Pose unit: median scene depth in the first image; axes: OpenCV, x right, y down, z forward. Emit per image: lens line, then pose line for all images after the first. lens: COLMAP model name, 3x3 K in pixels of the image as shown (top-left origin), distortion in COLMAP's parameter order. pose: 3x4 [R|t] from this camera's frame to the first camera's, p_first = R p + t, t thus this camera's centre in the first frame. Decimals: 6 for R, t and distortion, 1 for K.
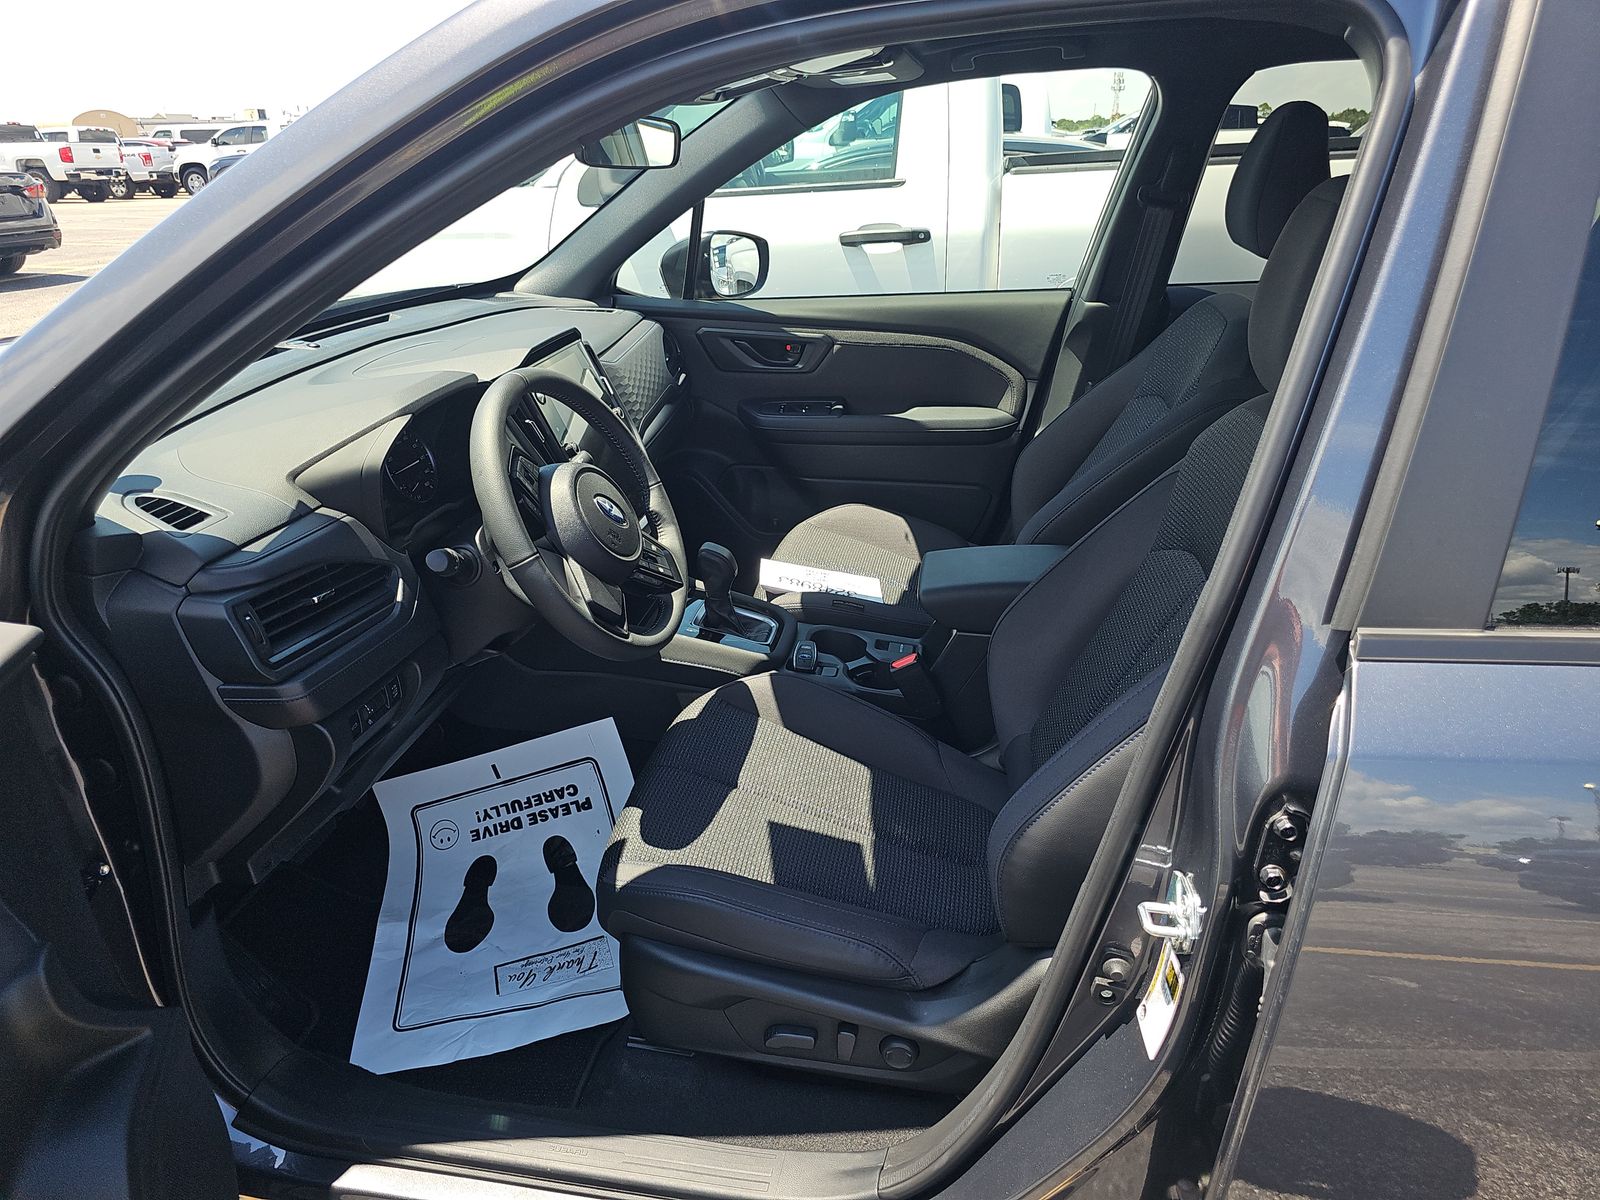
lens RADIAL K [[1041.3, 0, 800.9], [0, 1041.3, 594.8], [0, 0, 1]] dist [0.007054, -0.015166]
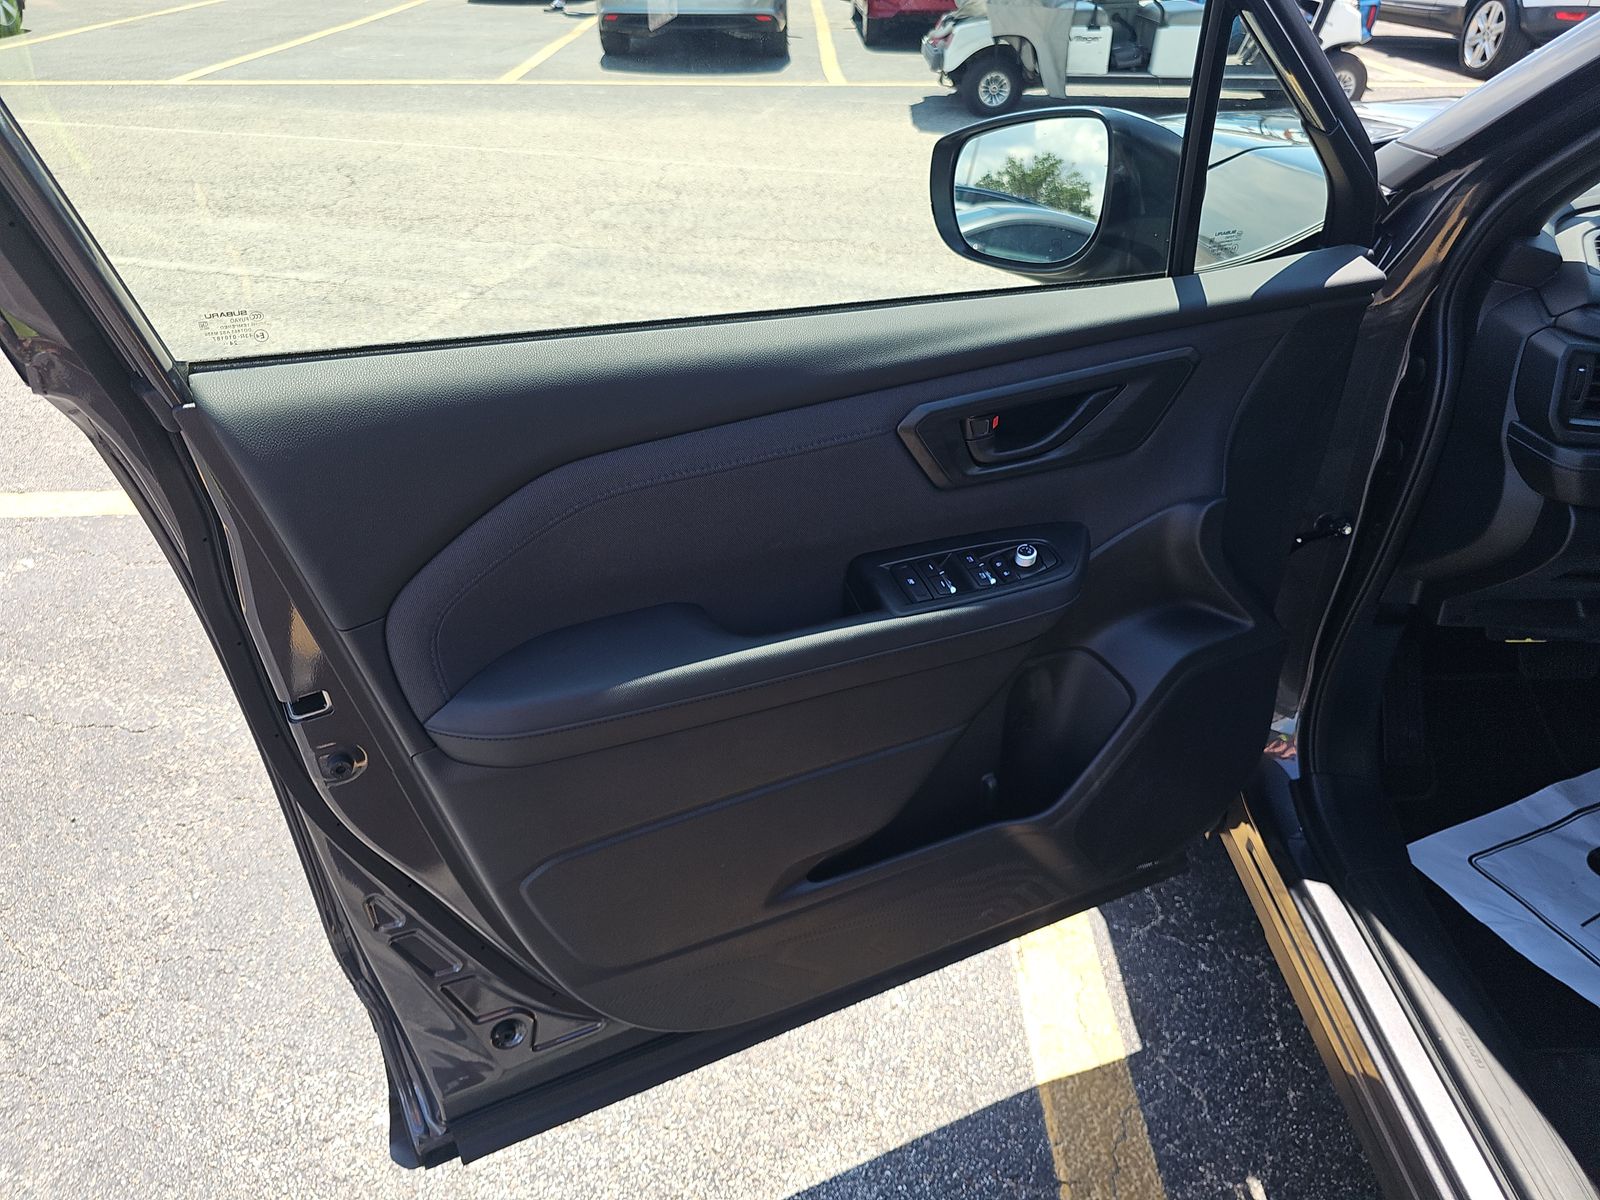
lens RADIAL K [[1041.3, 0, 800.9], [0, 1041.3, 594.8], [0, 0, 1]] dist [0.007054, -0.015166]
pose [[0.173787, 0.548903, -0.817620, 0.237915], [-0.389096, 0.800973, 0.455024, 0.031730], [0.904656, 0.239056, 0.352775, 0.058107]]
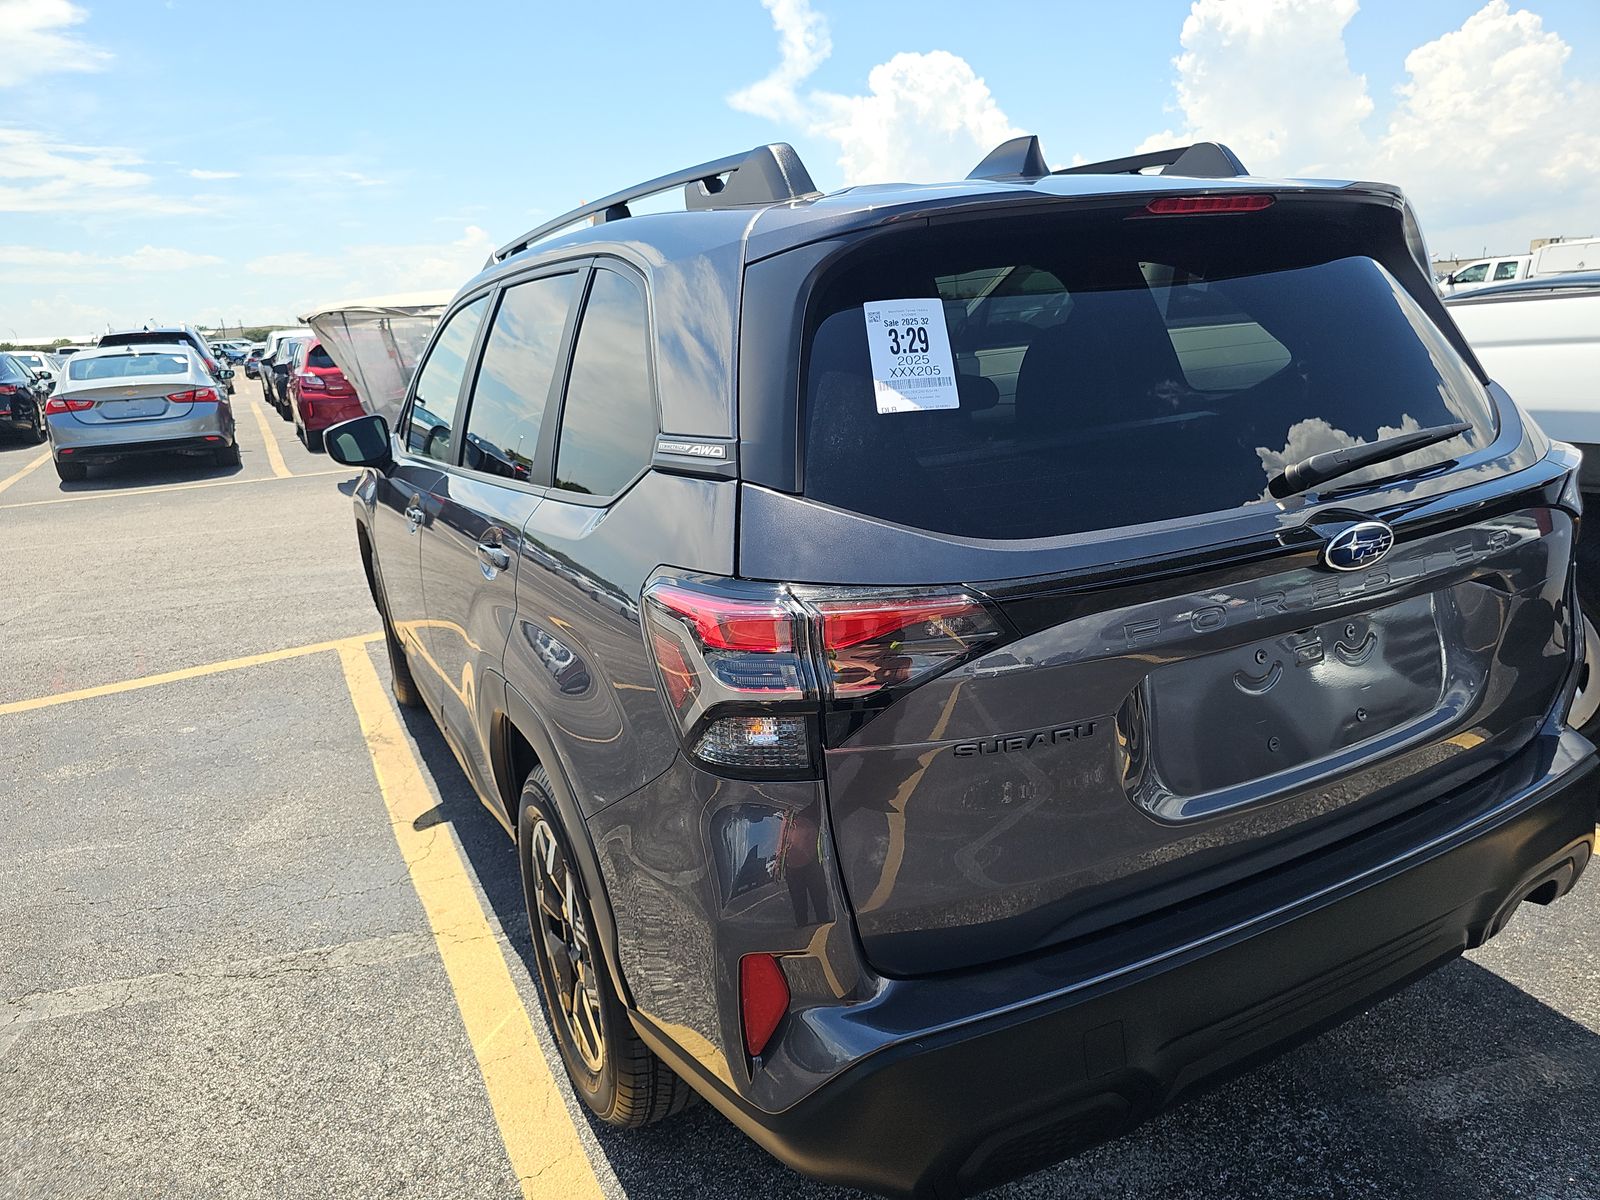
lens RADIAL K [[1041.3, 0, 800.9], [0, 1041.3, 594.8], [0, 0, 1]] dist [0.007054, -0.015166]
pose [[0.607212, 0.175740, -0.774861, 0.638300], [-0.262148, 0.964934, 0.013419, 0.038100], [0.750048, 0.194980, 0.631989, 0.011159]]
